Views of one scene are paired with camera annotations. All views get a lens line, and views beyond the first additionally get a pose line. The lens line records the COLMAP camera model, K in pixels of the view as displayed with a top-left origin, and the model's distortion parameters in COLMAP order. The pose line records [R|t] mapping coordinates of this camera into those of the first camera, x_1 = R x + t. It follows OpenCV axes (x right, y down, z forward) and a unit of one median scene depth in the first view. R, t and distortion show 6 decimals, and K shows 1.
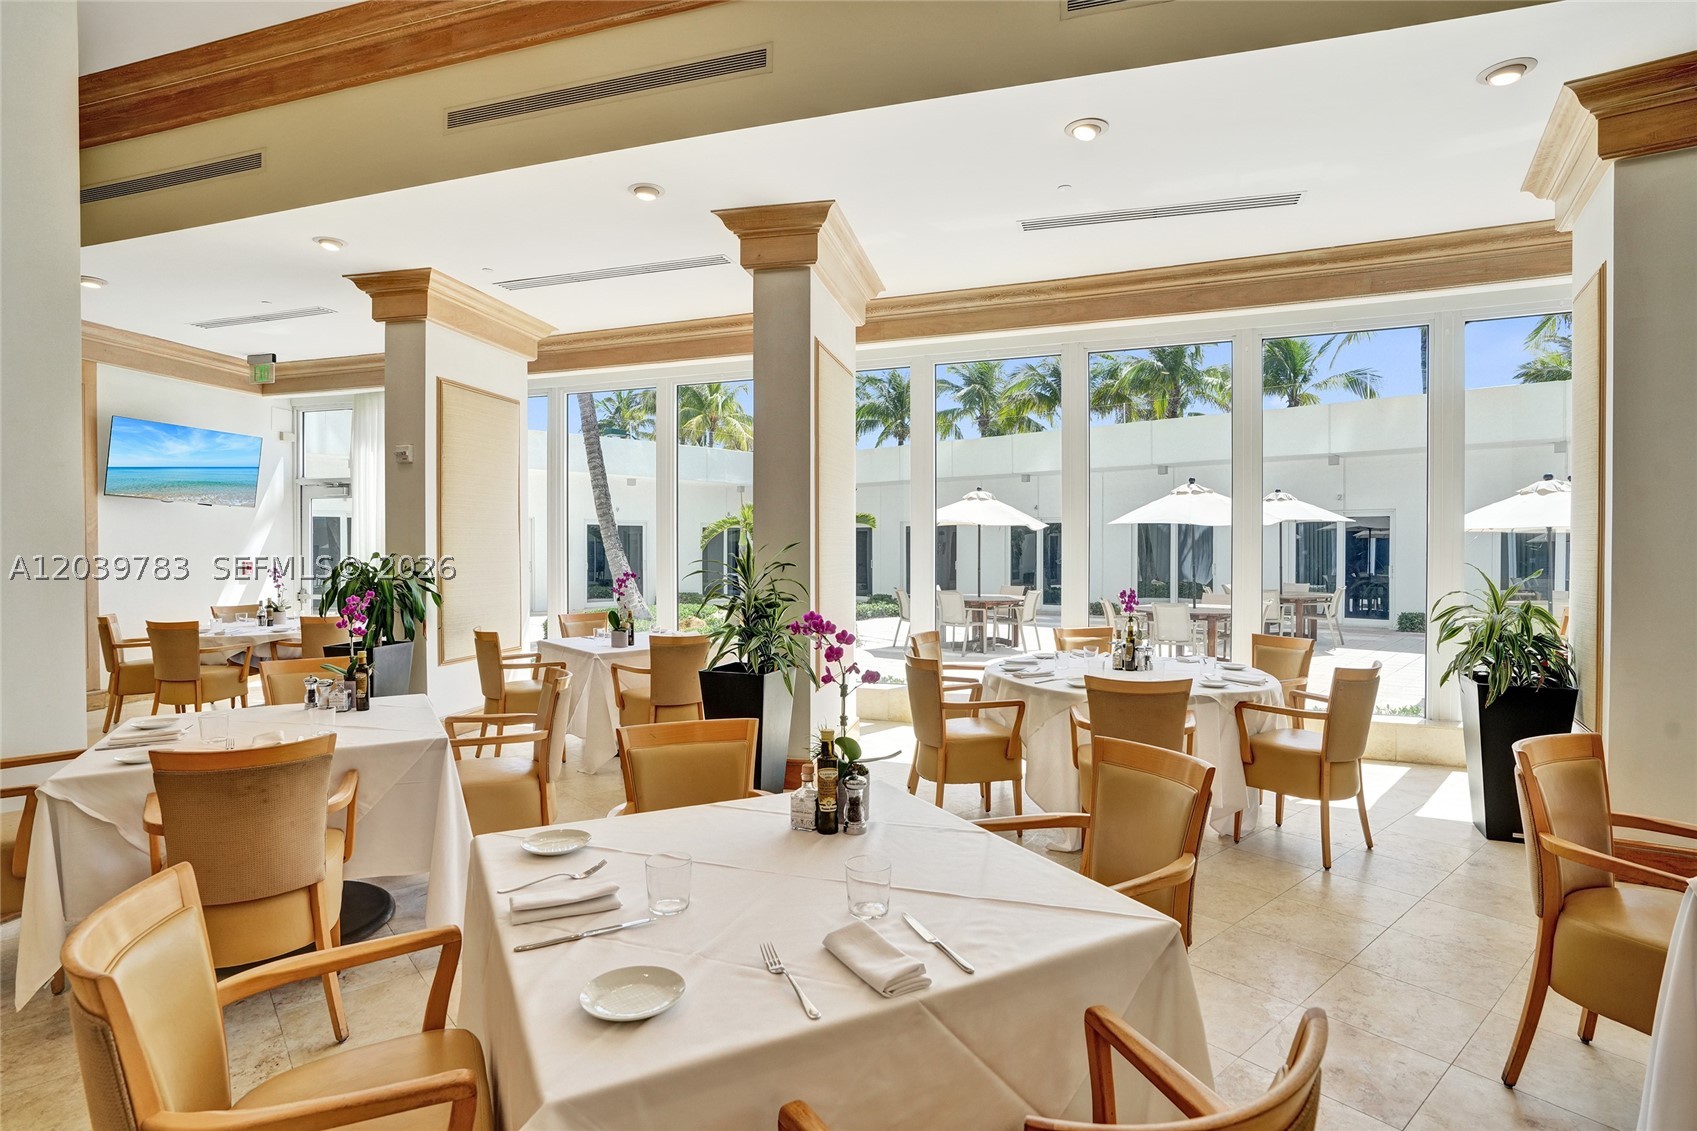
lens RADIAL K [[863.1, 0, 857.6], [0, 863.1, 558.9], [0, 0, 1]] dist [-0.036807, 0.000147]
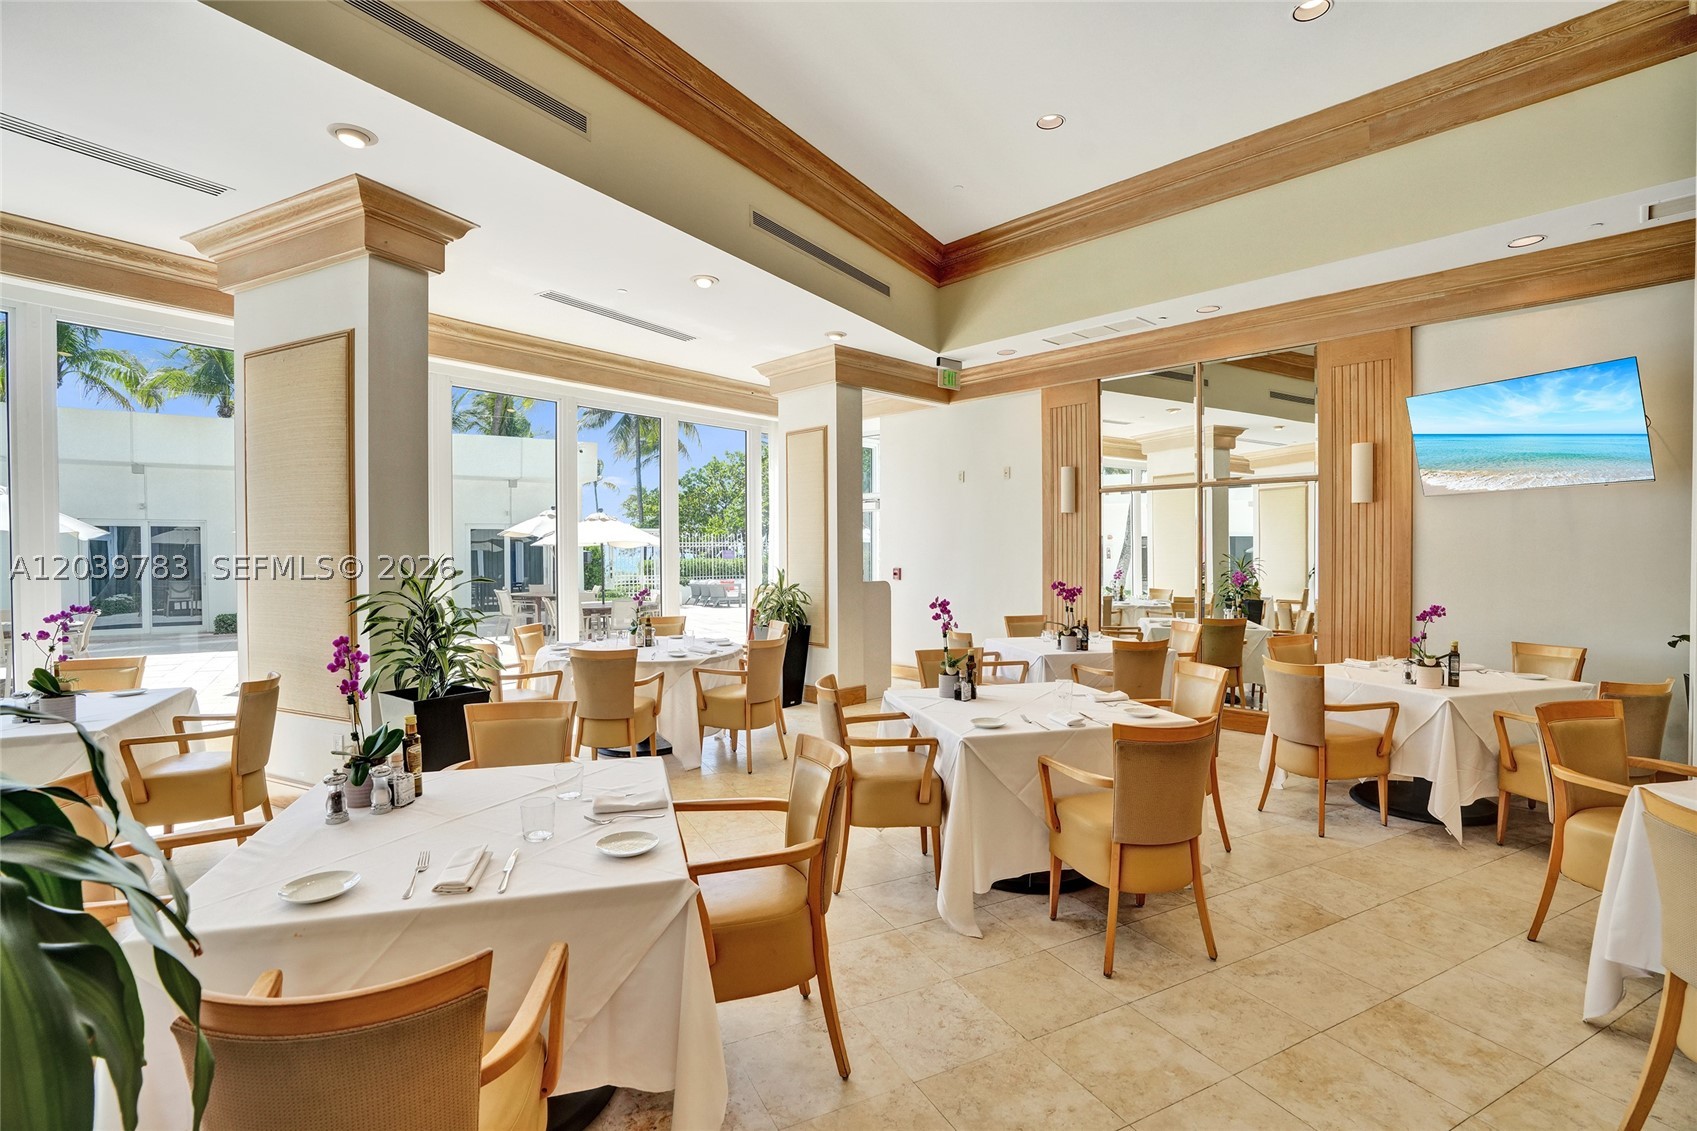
lens RADIAL K [[781.1, 0, 860.0], [0, 781.1, 560.8], [0, 0, 1]] dist [-0.070116, 0.026837]
pose [[0.246591, -0.012502, 0.969039, -0.669067], [0.014472, 0.999853, 0.009217, -0.014755], [-0.969012, 0.011751, 0.246736, 0.279041]]
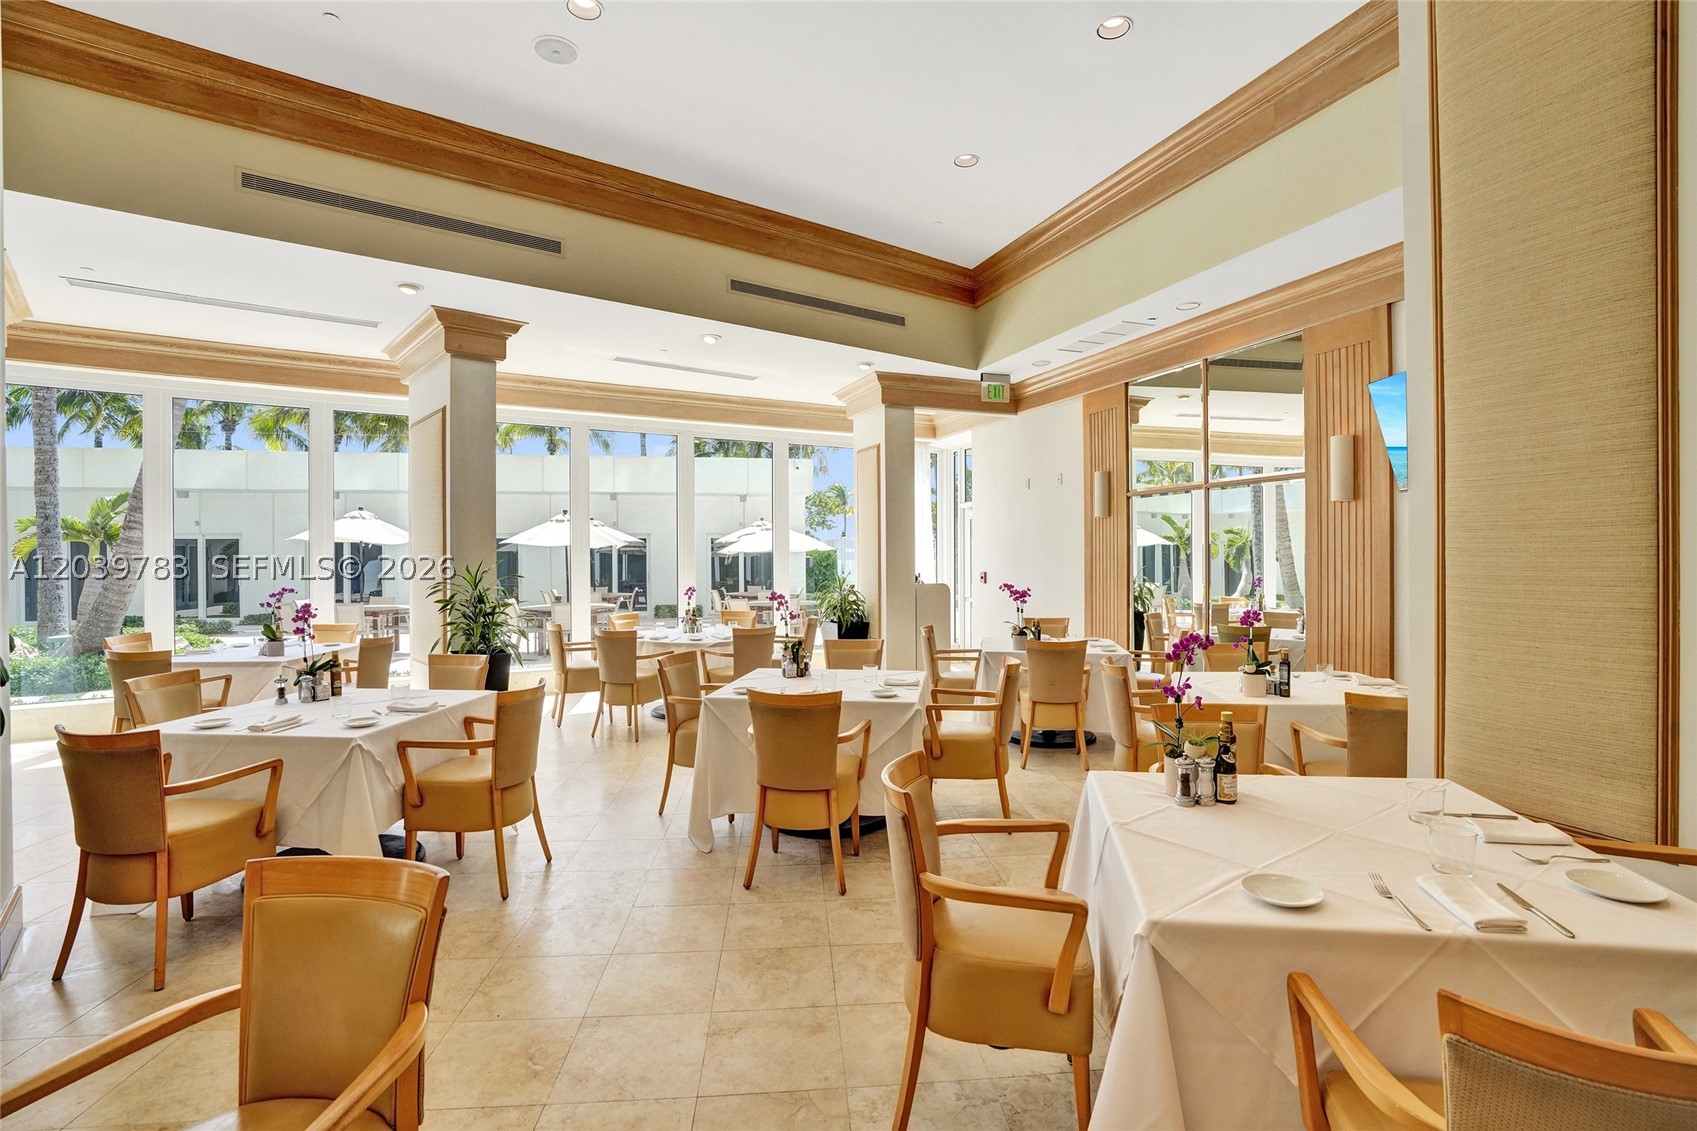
lens RADIAL K [[781.1, 0, 860.0], [0, 781.1, 560.8], [0, 0, 1]] dist [-0.070116, 0.026837]
pose [[0.587820, -0.004119, 0.808981, -0.617021], [0.013602, 0.999896, -0.004792, -0.004280], [-0.808877, 0.013820, 0.587815, -0.167655]]
